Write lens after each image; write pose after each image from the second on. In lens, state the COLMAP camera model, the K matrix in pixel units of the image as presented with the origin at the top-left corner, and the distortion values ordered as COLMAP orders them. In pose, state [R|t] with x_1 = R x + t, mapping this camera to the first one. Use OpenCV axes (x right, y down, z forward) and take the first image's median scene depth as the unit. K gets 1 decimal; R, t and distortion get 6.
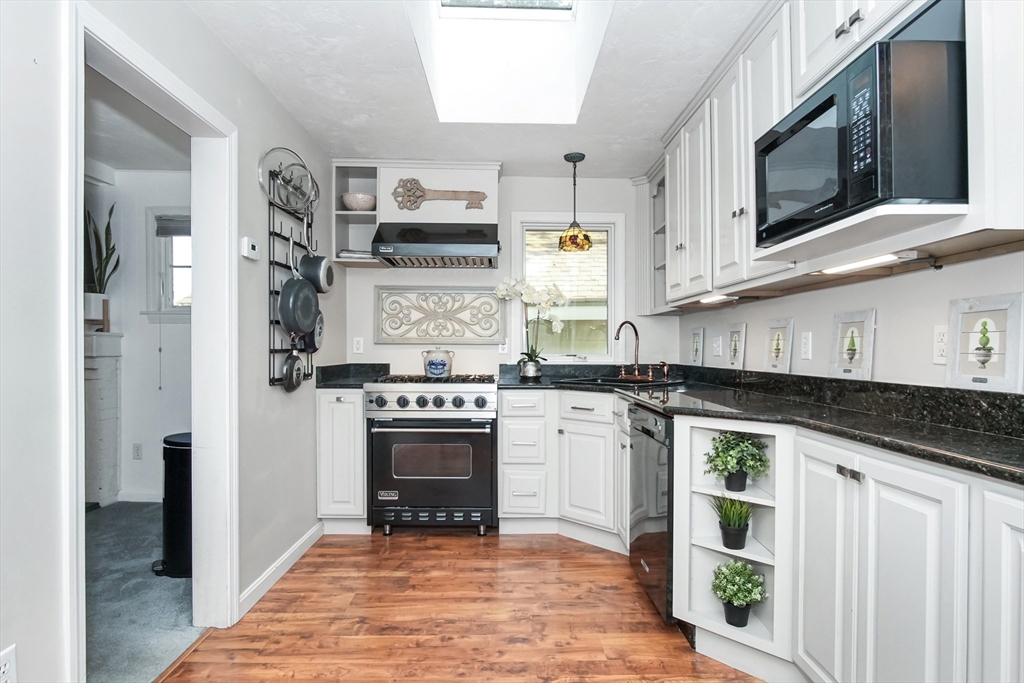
lens RADIAL K [[594.8, 0, 532.5], [0, 594.8, 372.7], [0, 0, 1]] dist [-0.023118, 0.000001]
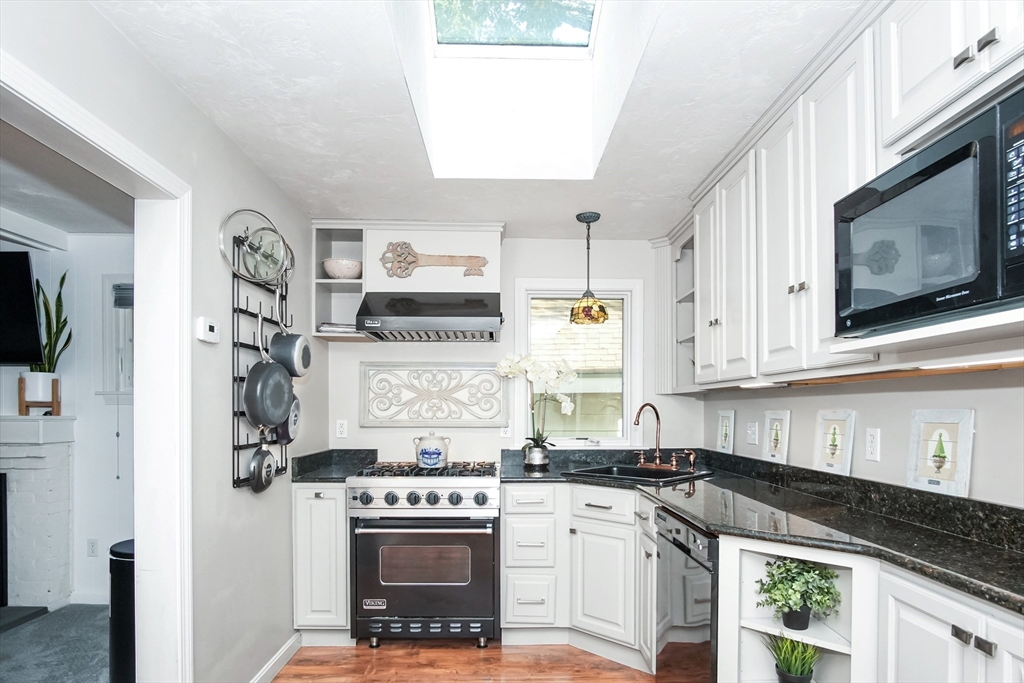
lens RADIAL K [[608.9, 0, 526.0], [0, 608.9, 423.3], [0, 0, 1]] dist [-0.017883, -0.000753]
pose [[0.999978, -0.001657, -0.006364, -0.015123], [0.001574, 0.999914, -0.013002, -0.048132], [0.006385, 0.012992, 0.999895, 0.107115]]
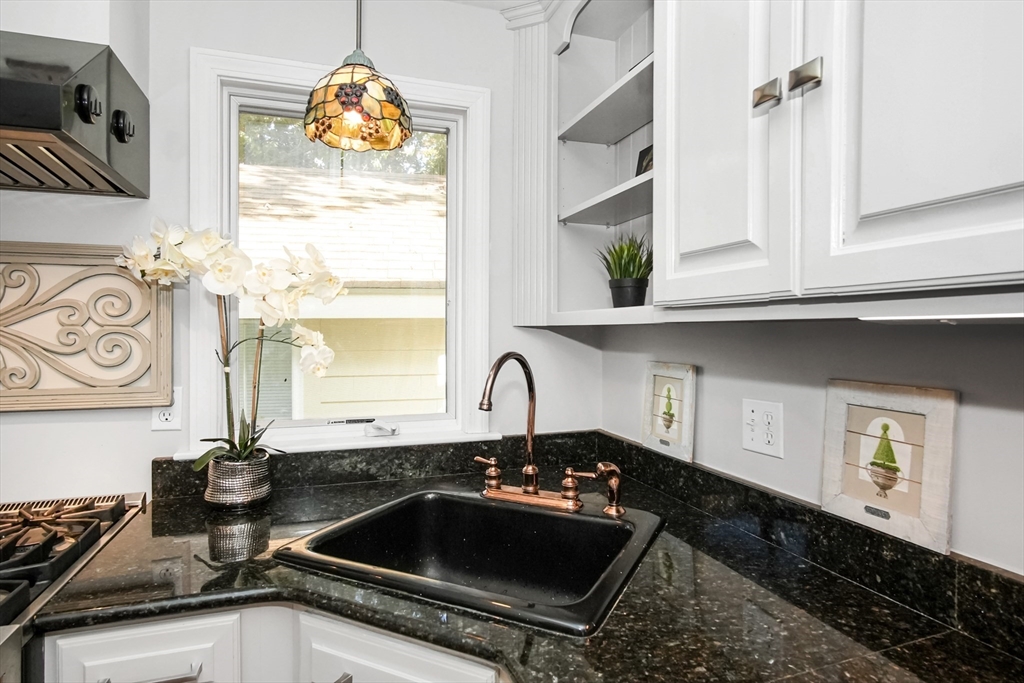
lens RADIAL K [[536.0, 0, 509.4], [0, 536.0, 328.7], [0, 0, 1]] dist [-0.033569, 0.000030]
pose [[0.962262, -0.001055, 0.272122, 0.076084], [0.010033, 0.999450, -0.031604, -0.096346], [-0.271939, 0.033141, 0.961744, 0.733781]]
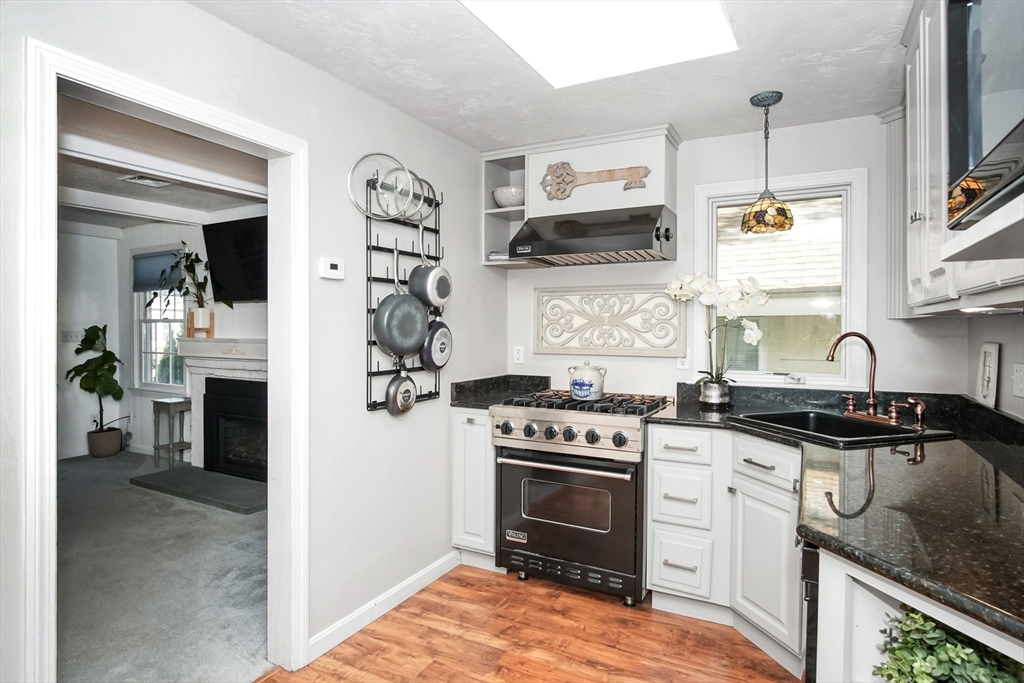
lens RADIAL K [[583.0, 0, 514.0], [0, 583.0, 342.5], [0, 0, 1]] dist [-0.028328, 0.001398]
pose [[0.850009, 0.013881, -0.526586, 0.189271], [-0.018883, 0.999813, -0.004126, -0.069699], [0.526430, 0.013450, 0.850112, 0.277847]]
